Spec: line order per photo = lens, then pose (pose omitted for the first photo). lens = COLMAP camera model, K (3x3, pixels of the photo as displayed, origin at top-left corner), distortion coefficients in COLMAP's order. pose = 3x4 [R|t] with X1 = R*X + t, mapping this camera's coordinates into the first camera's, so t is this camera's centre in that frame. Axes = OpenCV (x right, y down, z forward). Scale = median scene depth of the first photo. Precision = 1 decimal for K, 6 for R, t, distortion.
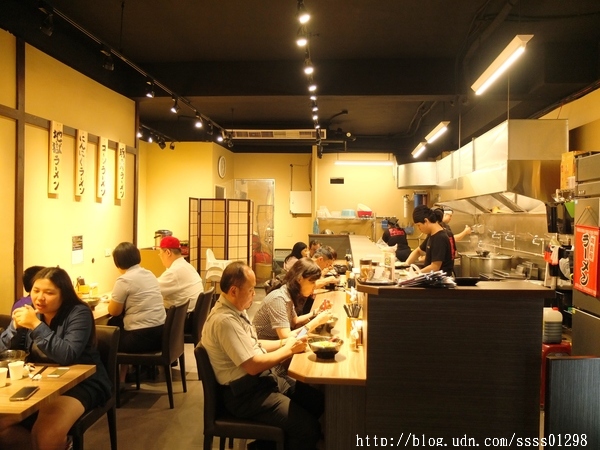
lens RADIAL K [[475.1, 0, 302.8], [0, 475.1, 225.4], [0, 0, 1]] dist [-0.067094, 0.066706]
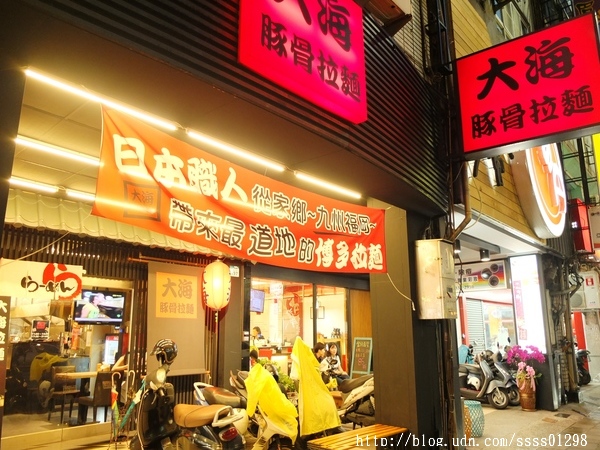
lens RADIAL K [[475.1, 0, 308.2], [0, 475.1, 225.9], [0, 0, 1]] dist [-0.067094, 0.066706]
pose [[0.585640, 0.166592, 0.793267, -0.501935], [0.030911, 0.973350, -0.227231, 0.044121], [-0.809982, 0.157597, 0.564883, -0.984872]]
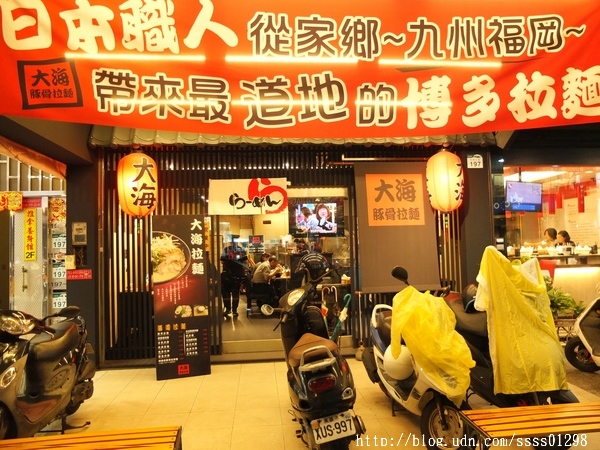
lens RADIAL K [[475.1, 0, 306.9], [0, 475.1, 233.6], [0, 0, 1]] dist [-0.067094, 0.066706]
pose [[0.980885, -0.035665, 0.191292, -0.158017], [0.045229, 0.997923, -0.045865, 0.043736], [-0.189258, 0.053640, 0.980461, -0.958770]]
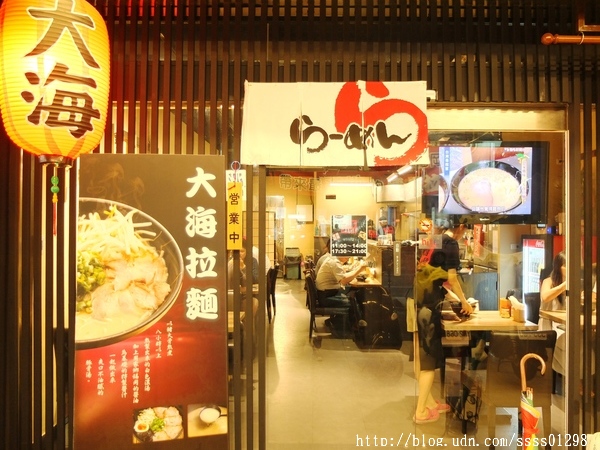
lens RADIAL K [[475.1, 0, 309.9], [0, 475.1, 223.0], [0, 0, 1]] dist [-0.067094, 0.066706]
pose [[0.995954, -0.010733, 0.089216, -0.147982], [0.013048, 0.999592, -0.025407, 0.017761], [-0.088907, 0.026468, 0.995688, -0.458592]]
